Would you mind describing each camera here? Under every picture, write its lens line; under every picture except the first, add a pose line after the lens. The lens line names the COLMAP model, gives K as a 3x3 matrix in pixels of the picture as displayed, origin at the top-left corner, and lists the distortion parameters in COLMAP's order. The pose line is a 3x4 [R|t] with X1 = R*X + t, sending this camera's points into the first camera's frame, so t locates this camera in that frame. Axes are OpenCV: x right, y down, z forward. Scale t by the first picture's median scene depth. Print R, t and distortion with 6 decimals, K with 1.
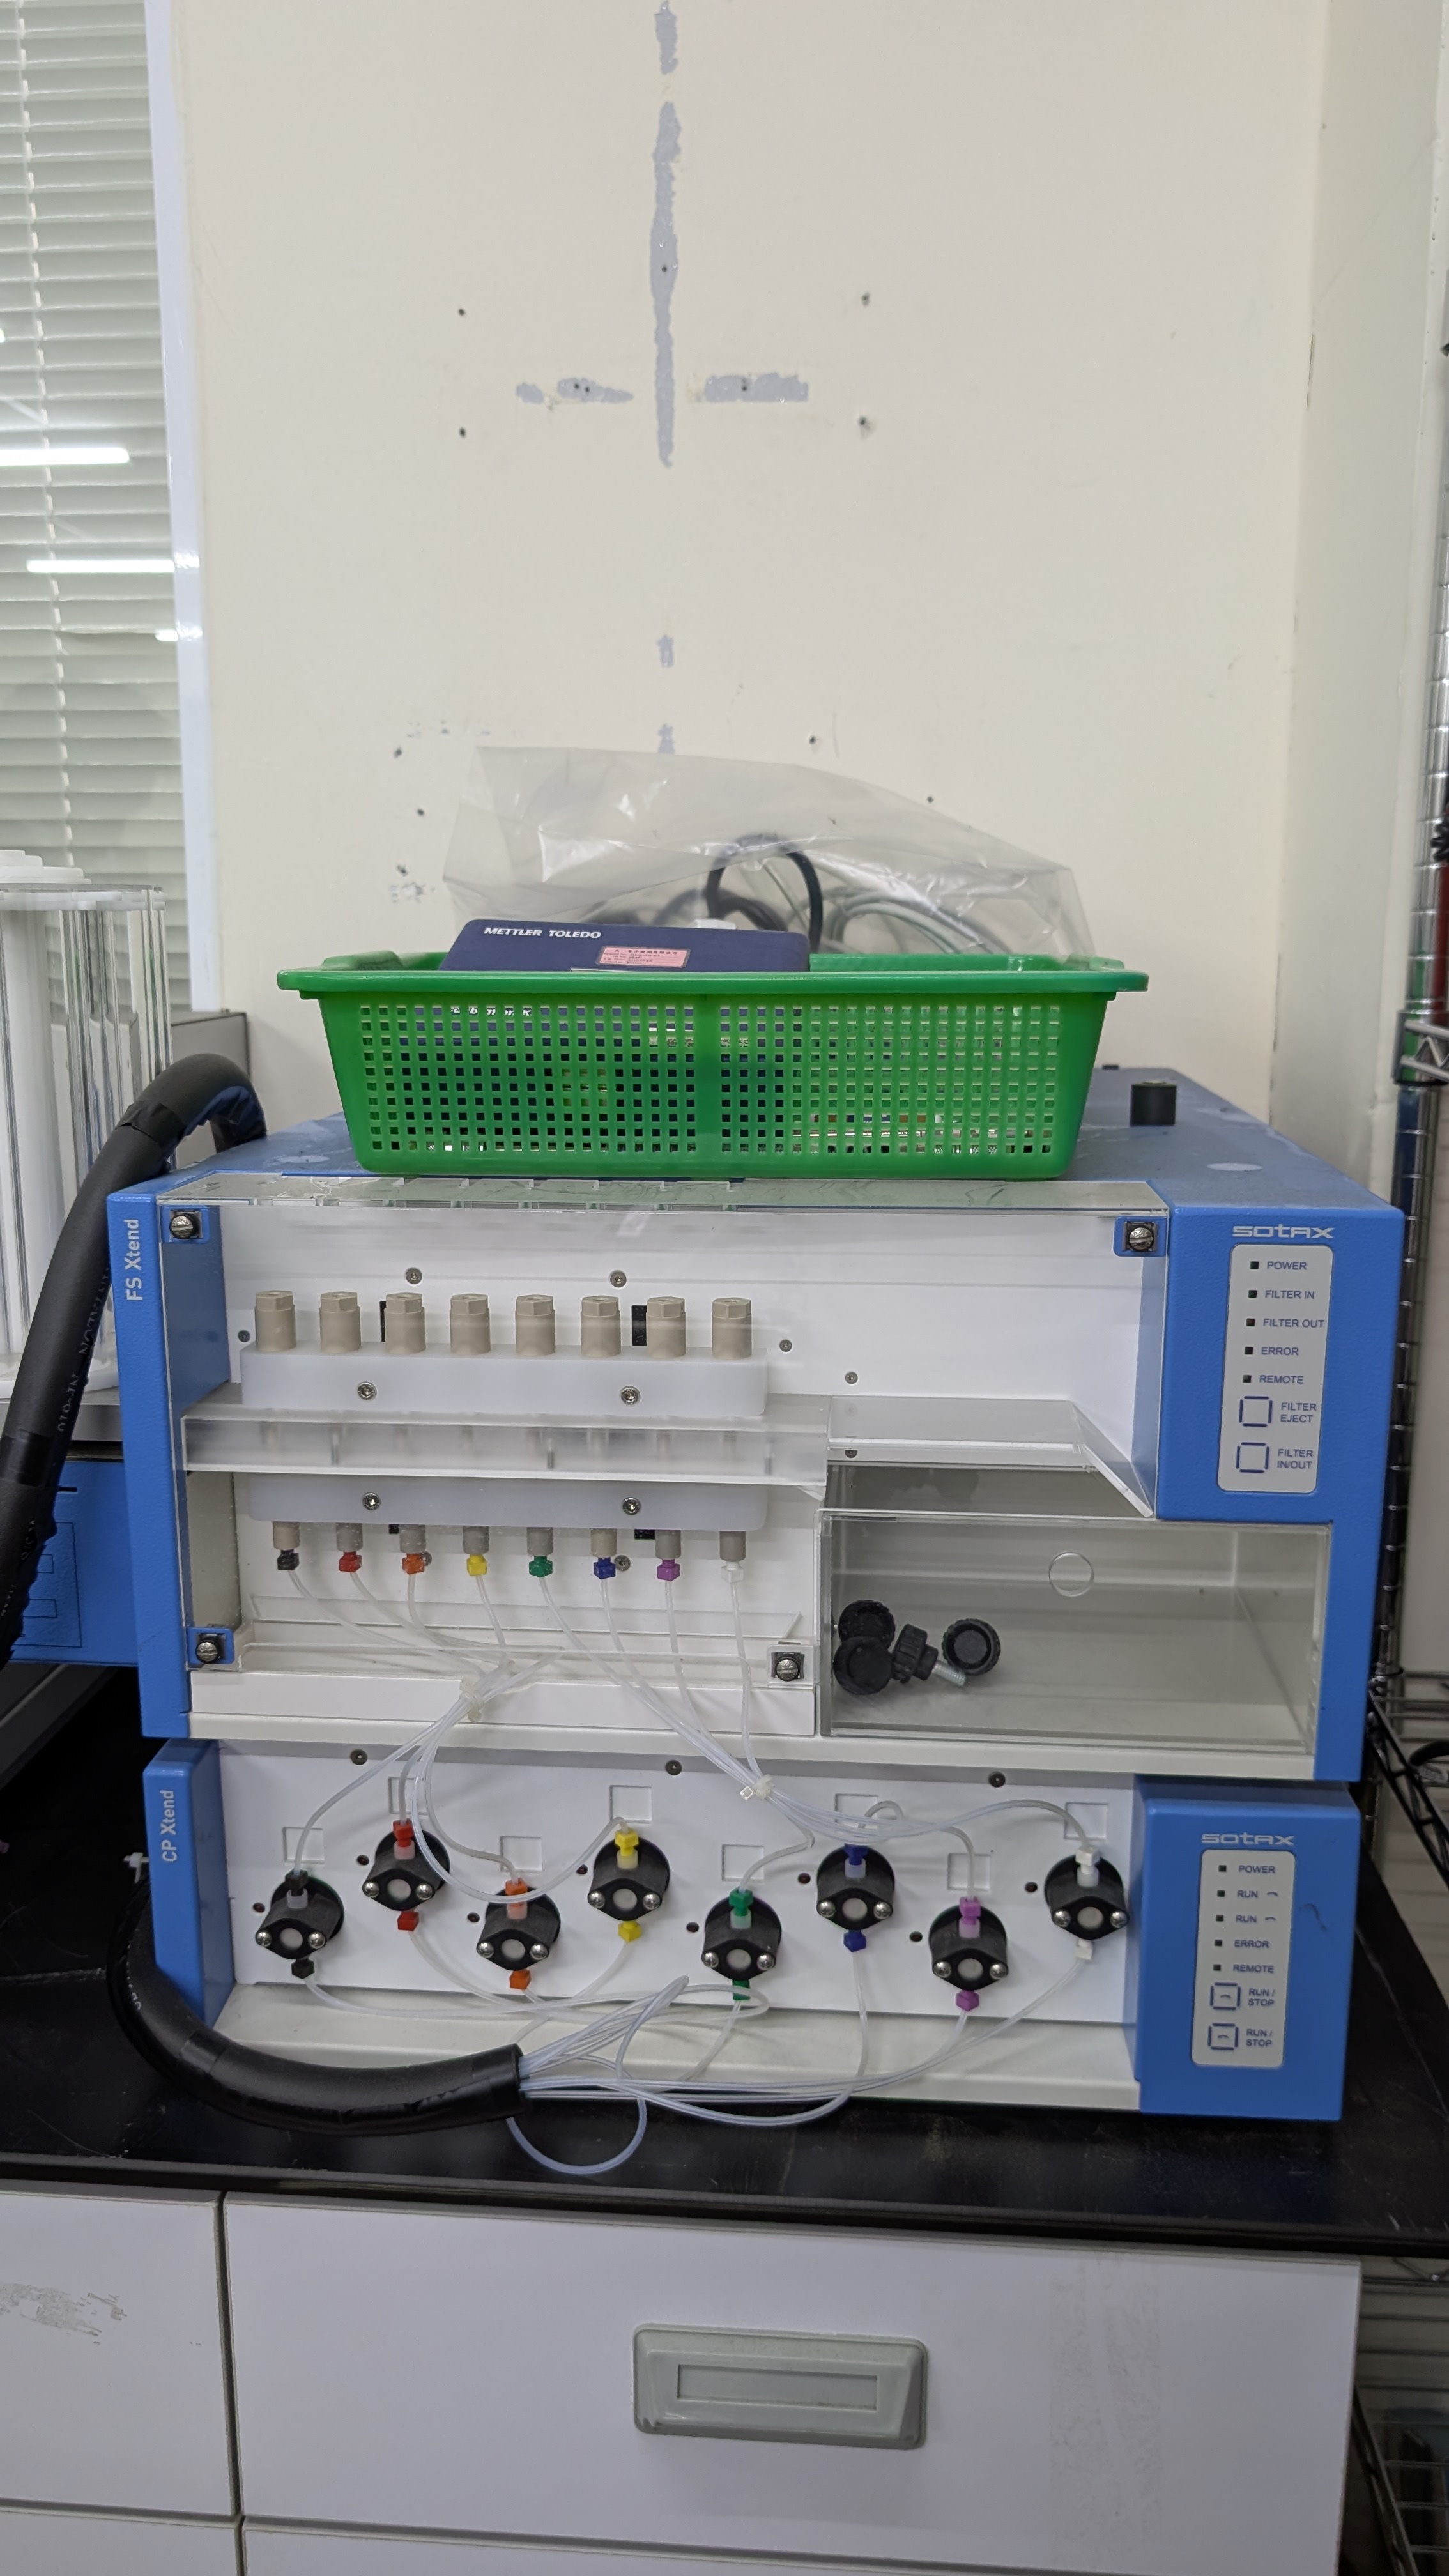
lens RADIAL K [[1867.6, 0, 732.9], [0, 1867.6, 1283.4], [0, 0, 1]] dist [-0.006627, -0.005535]
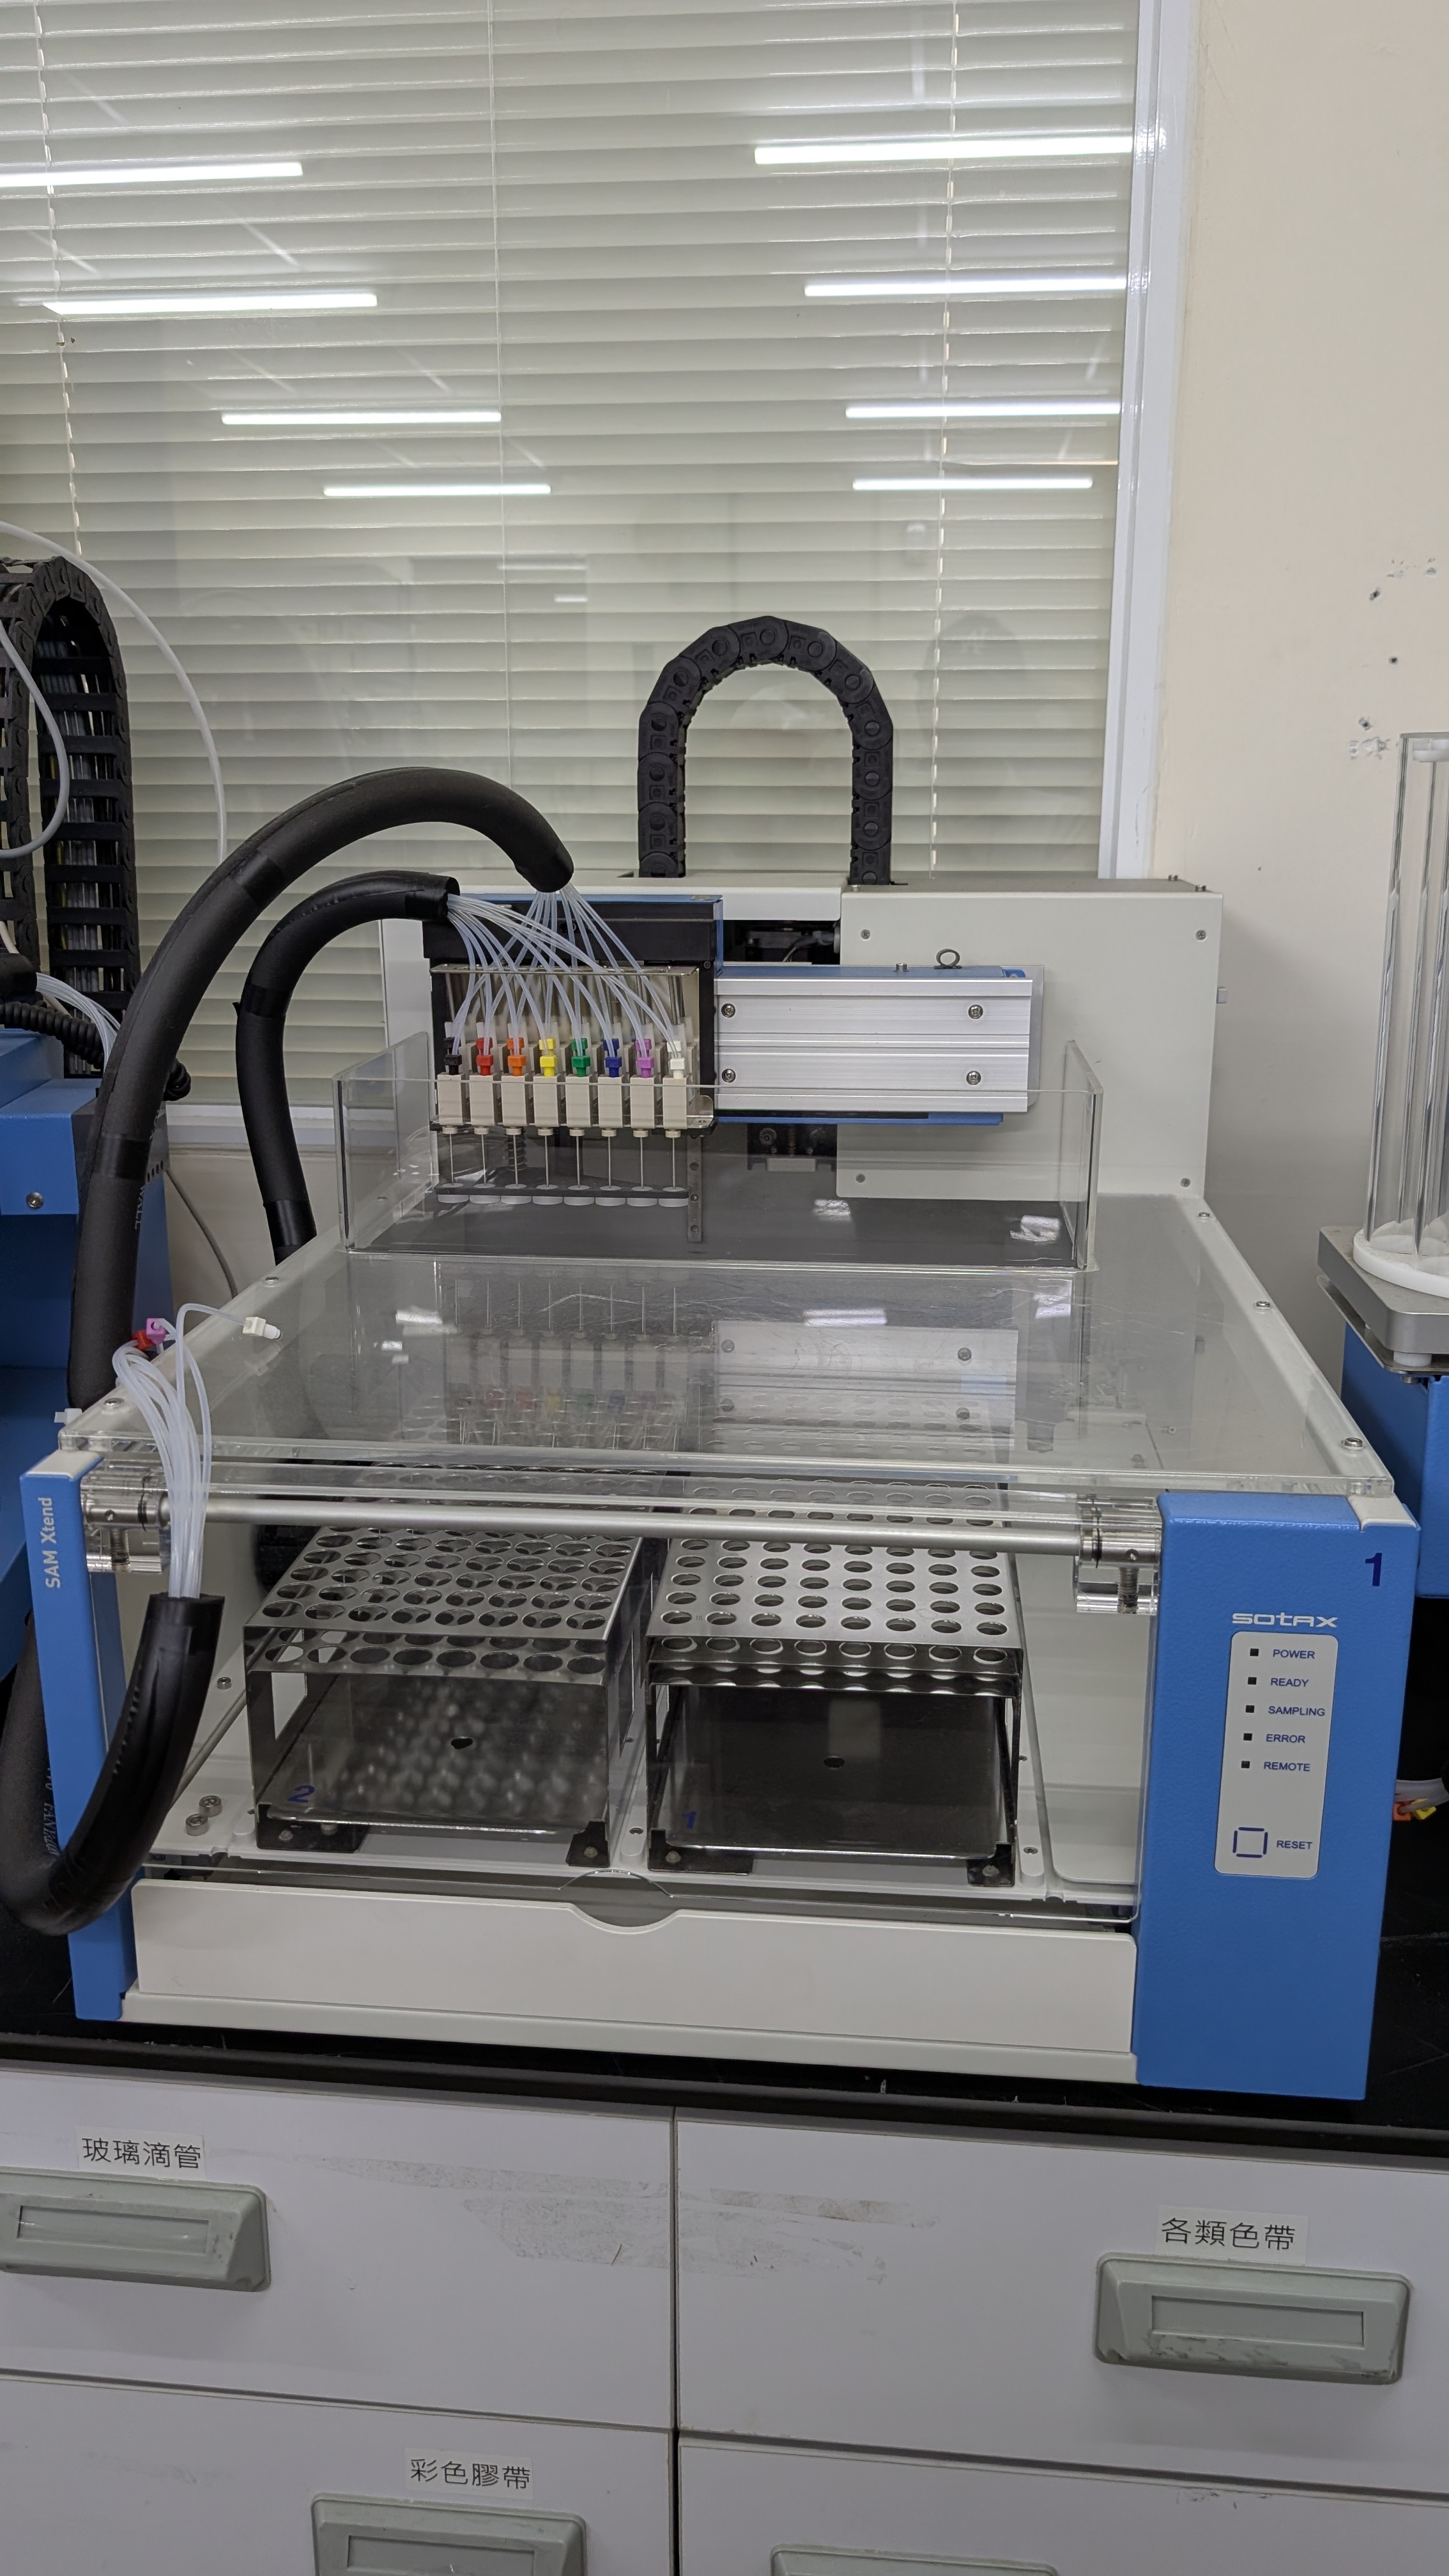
lens RADIAL K [[1929.9, 0, 736.8], [0, 1929.9, 1280.2], [0, 0, 1]] dist [0.007436, -0.002046]
pose [[0.999662, 0.004916, -0.025514, -0.786210], [-0.003570, 0.998613, 0.052537, 0.002517], [0.025737, -0.052428, 0.998293, 0.055980]]
